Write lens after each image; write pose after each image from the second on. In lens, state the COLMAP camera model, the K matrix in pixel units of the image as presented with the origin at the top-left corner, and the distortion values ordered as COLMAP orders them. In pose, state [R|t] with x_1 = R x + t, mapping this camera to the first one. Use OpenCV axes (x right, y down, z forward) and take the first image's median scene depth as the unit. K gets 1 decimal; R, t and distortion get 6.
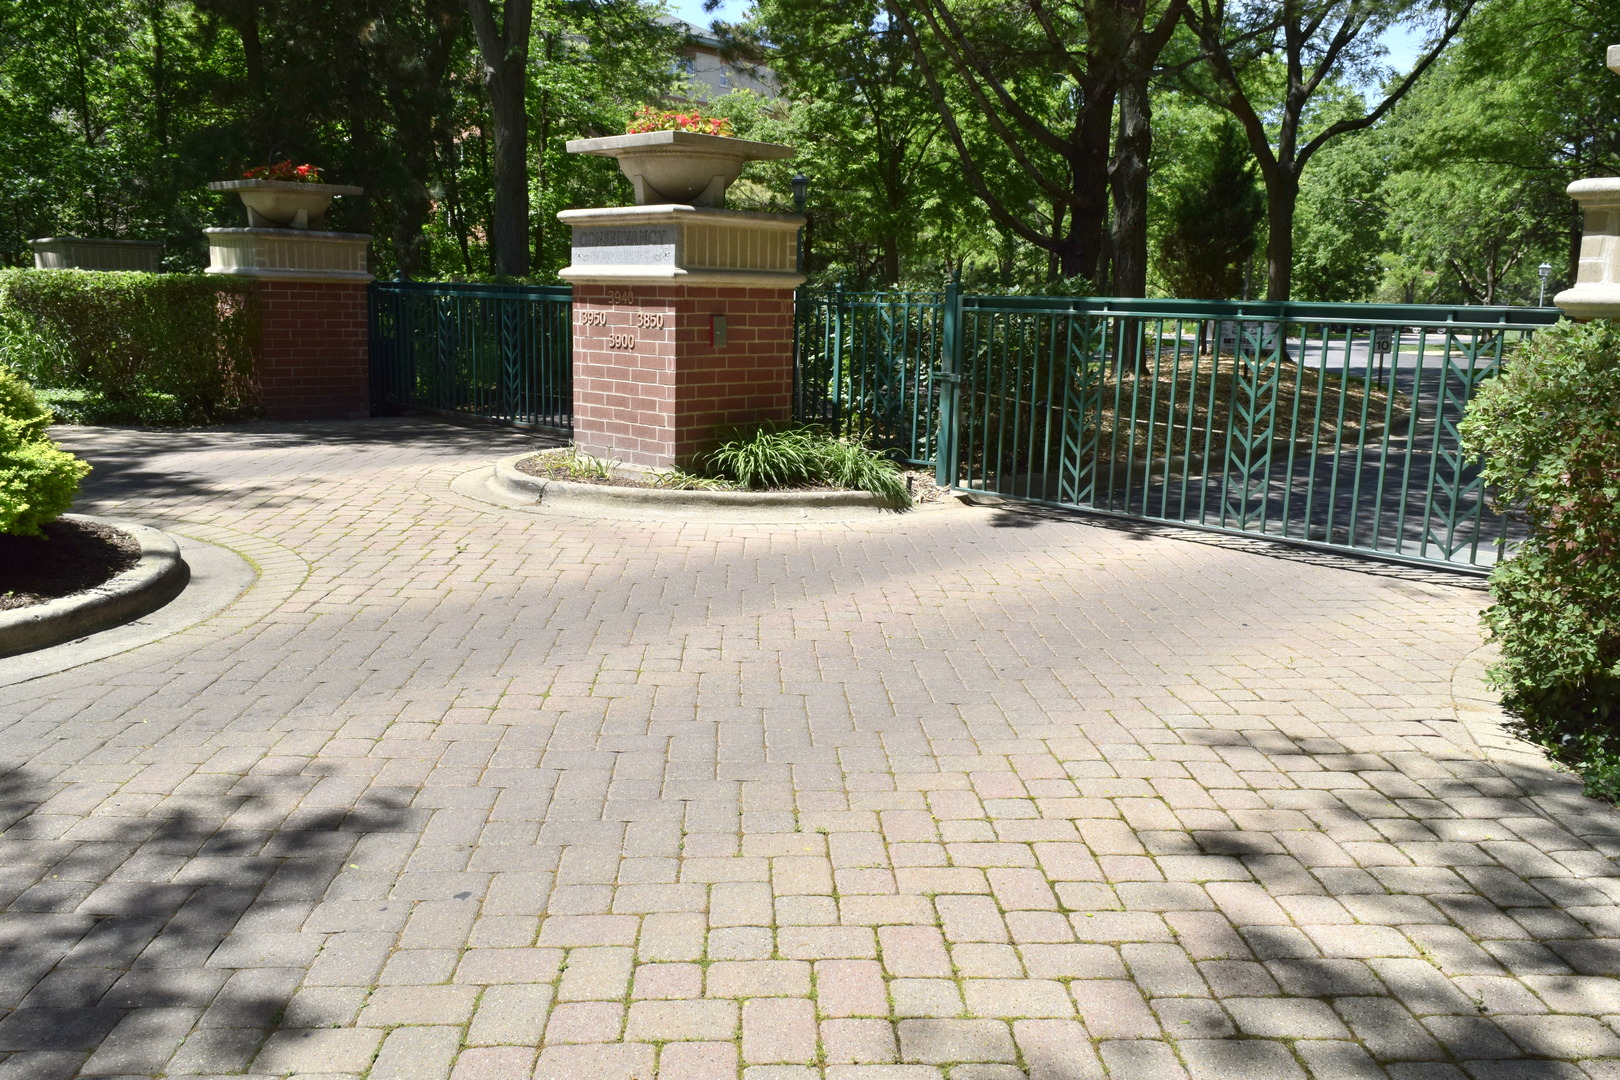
lens RADIAL K [[1254.1, 0, 810.0], [0, 1254.1, 540.0], [0, 0, 1]] dist [-0.017605, 0.003524]
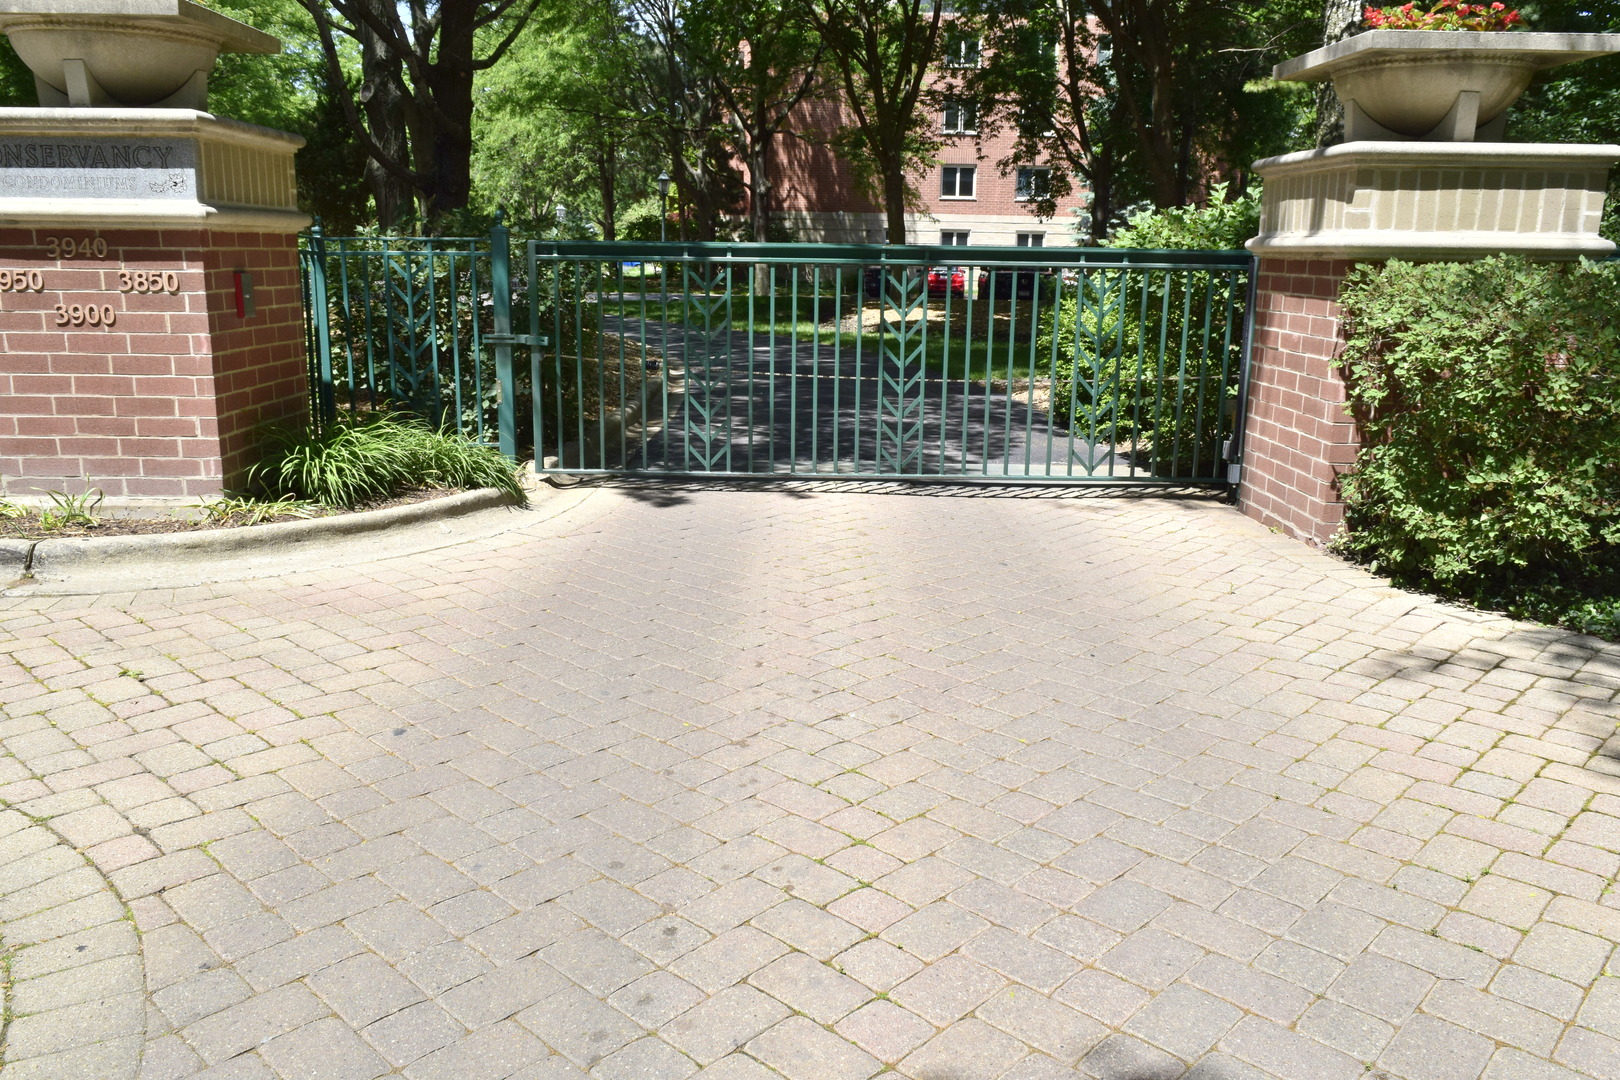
lens RADIAL K [[1254.1, 0, 810.0], [0, 1254.1, 540.0], [0, 0, 1]] dist [-0.017605, 0.003524]
pose [[0.720677, -0.166172, 0.673061, -0.356559], [0.134808, 0.985907, 0.099066, -0.058696], [-0.680038, 0.019339, 0.732922, 0.278278]]
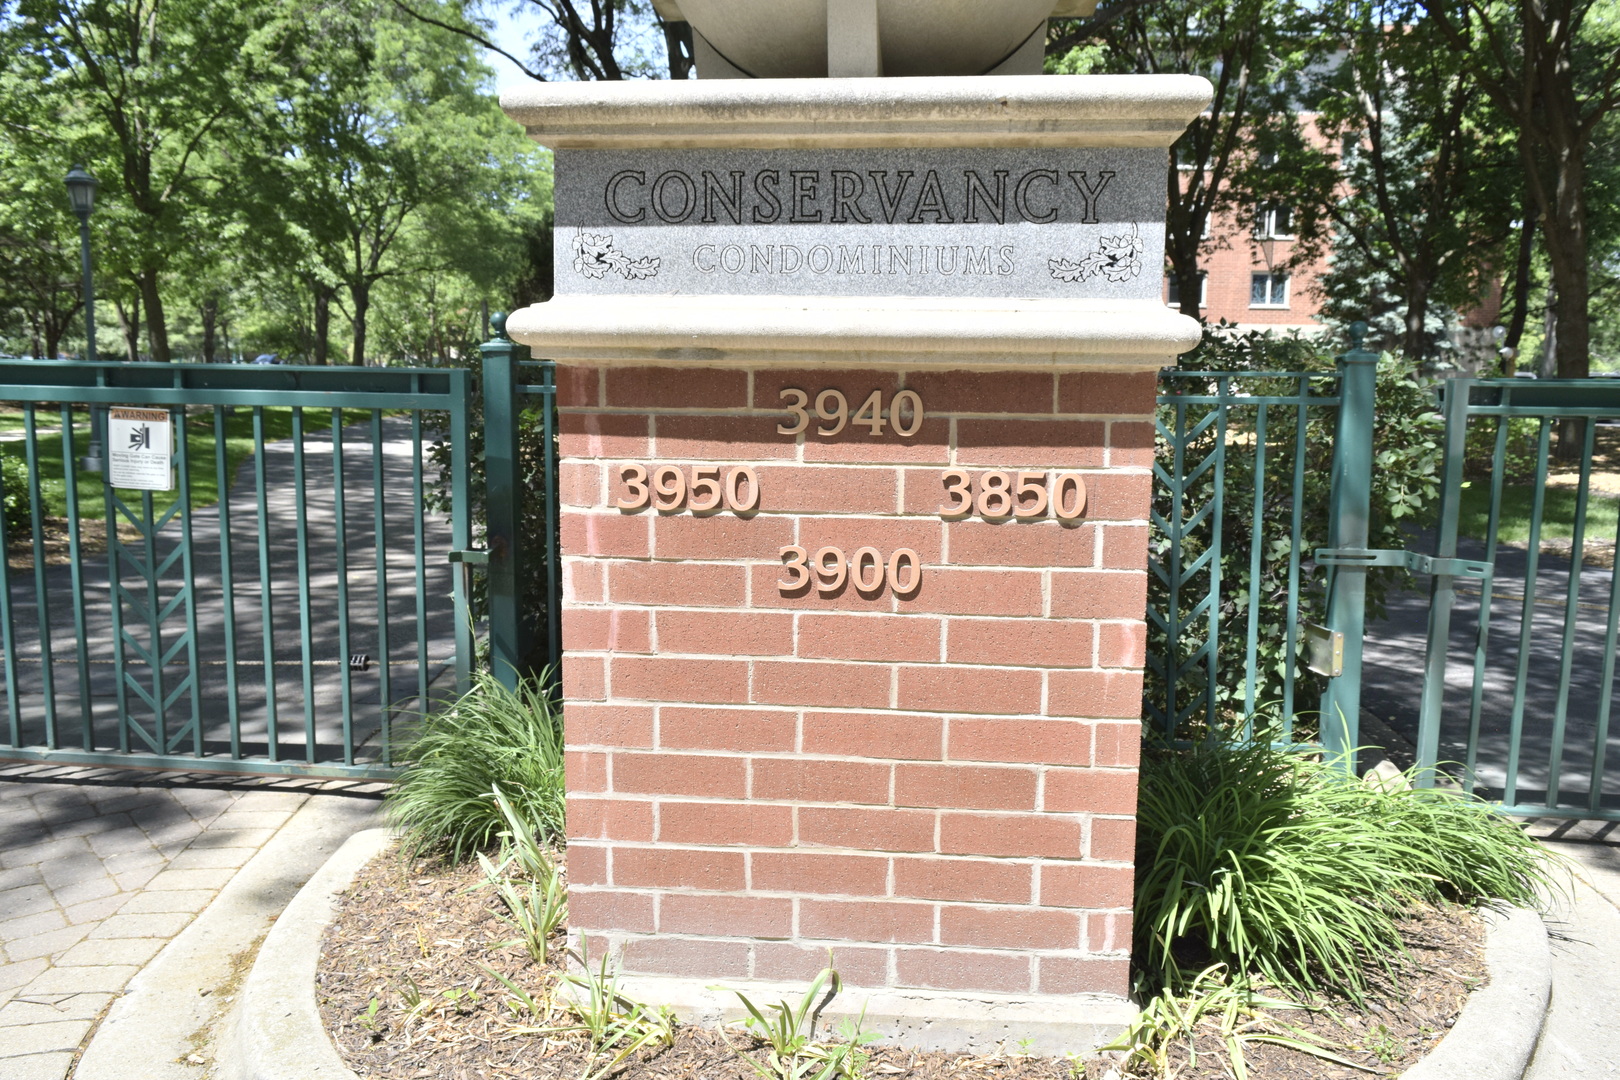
lens RADIAL K [[1254.1, 0, 810.0], [0, 1254.1, 540.0], [0, 0, 1]] dist [-0.017605, 0.003524]
pose [[0.788847, -0.100376, 0.606337, -0.342665], [0.124197, 0.992254, 0.002681, -0.177198], [-0.601909, 0.073190, 0.795203, 0.832842]]
